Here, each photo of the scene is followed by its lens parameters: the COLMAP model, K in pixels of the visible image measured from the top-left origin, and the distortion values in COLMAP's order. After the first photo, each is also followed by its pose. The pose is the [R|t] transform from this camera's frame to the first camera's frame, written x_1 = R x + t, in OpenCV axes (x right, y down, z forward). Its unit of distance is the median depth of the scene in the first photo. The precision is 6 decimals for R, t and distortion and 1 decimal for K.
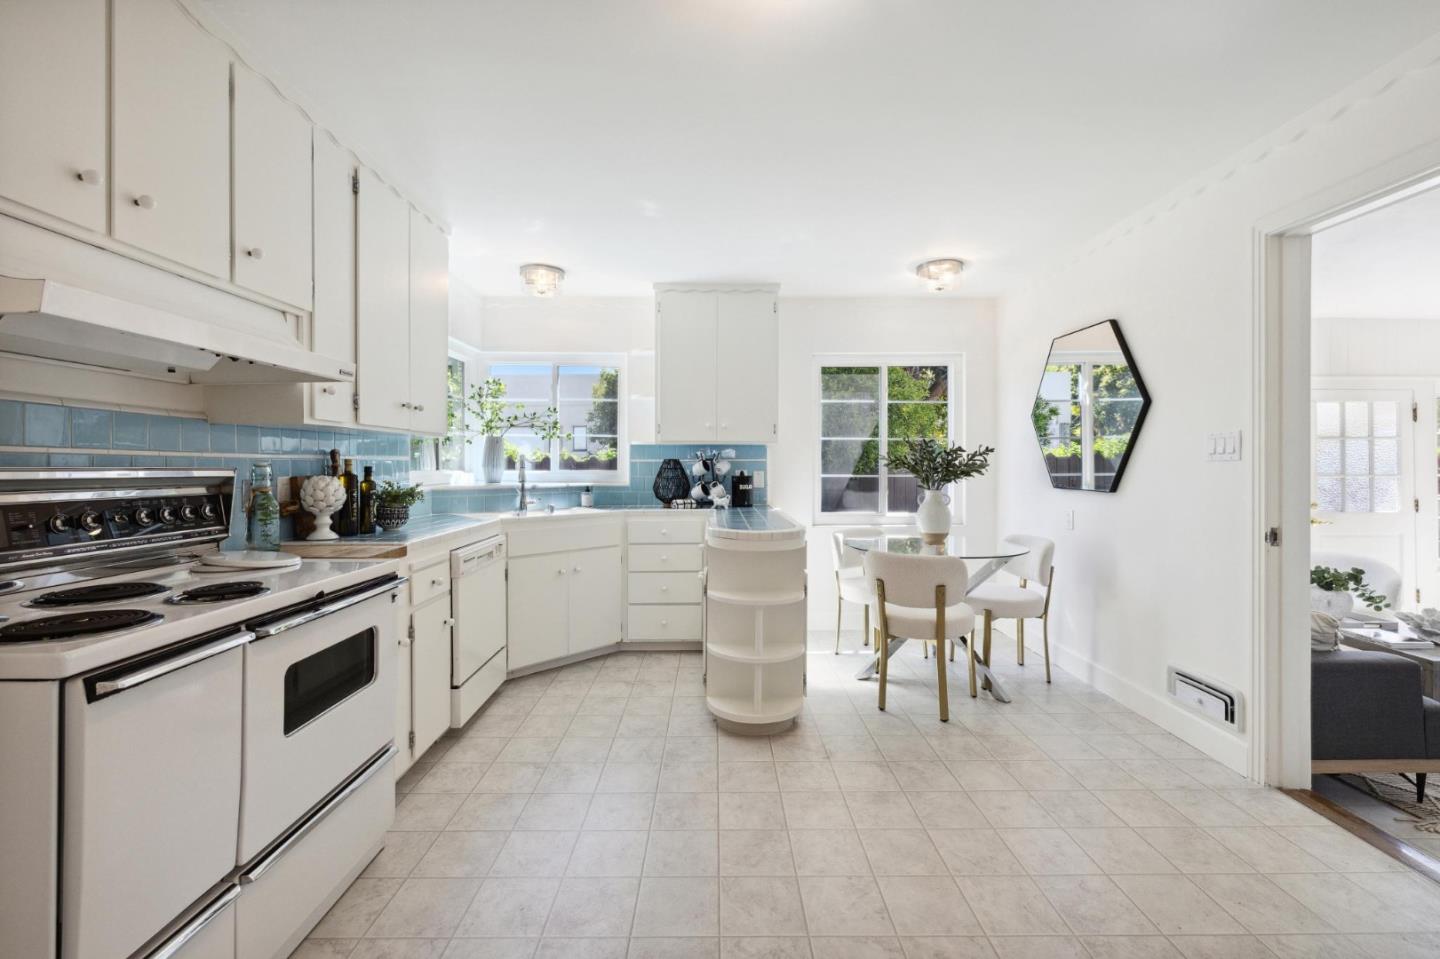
lens RADIAL K [[605.8, 0, 715.1], [0, 605.8, 467.7], [0, 0, 1]] dist [0.003696, -0.000333]
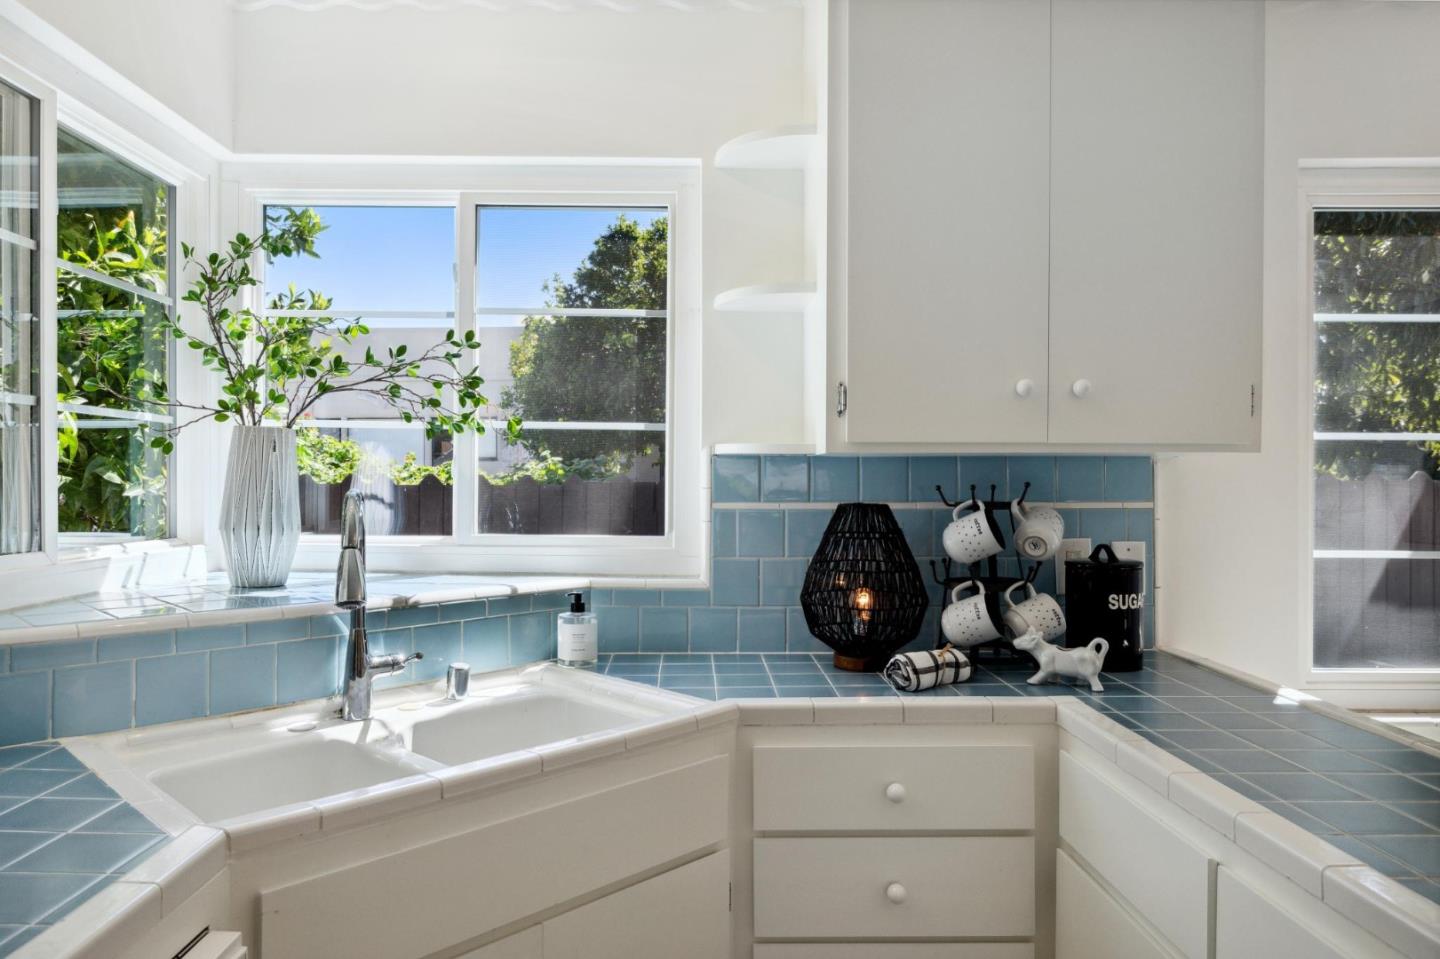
lens RADIAL K [[968.8, 0, 713.4], [0, 968.8, 488.6], [0, 0, 1]] dist [0.004069, -0.000260]
pose [[0.999984, 0.002171, 0.005141, -0.154915], [-0.002172, 0.999998, 0.000285, -0.022754], [-0.005140, -0.000297, 0.999987, 0.550787]]
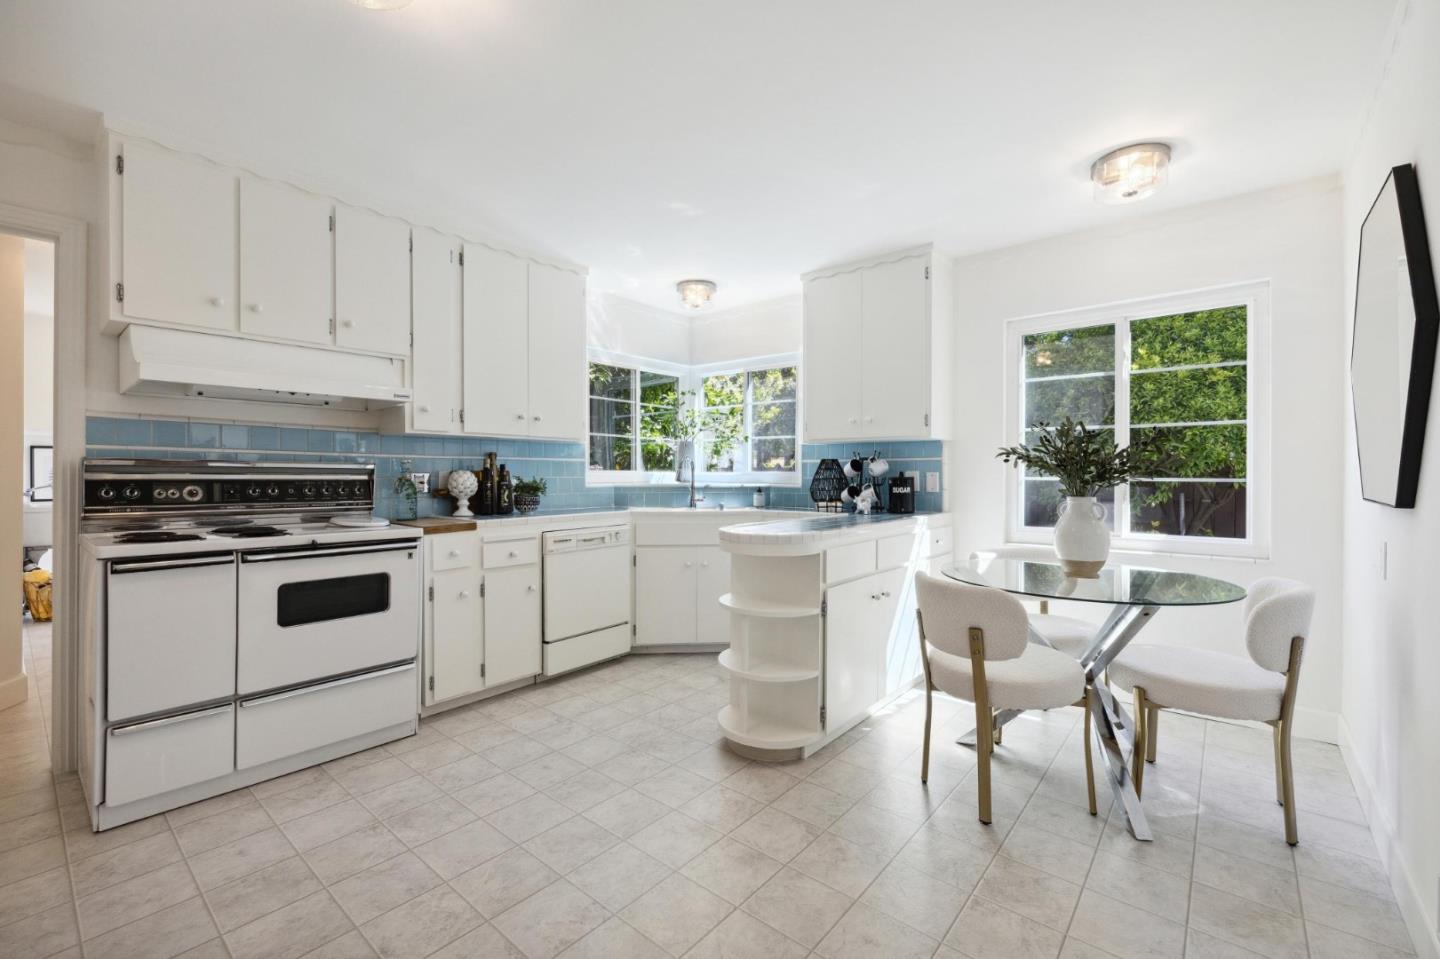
lens RADIAL K [[605.8, 0, 707.4], [0, 605.8, 477.4], [0, 0, 1]] dist [0.003696, -0.000333]
pose [[0.759701, 0.006487, -0.650240, 0.410447], [-0.005927, 0.999978, 0.003052, 0.012870], [0.650245, 0.001535, 0.759723, 0.180205]]
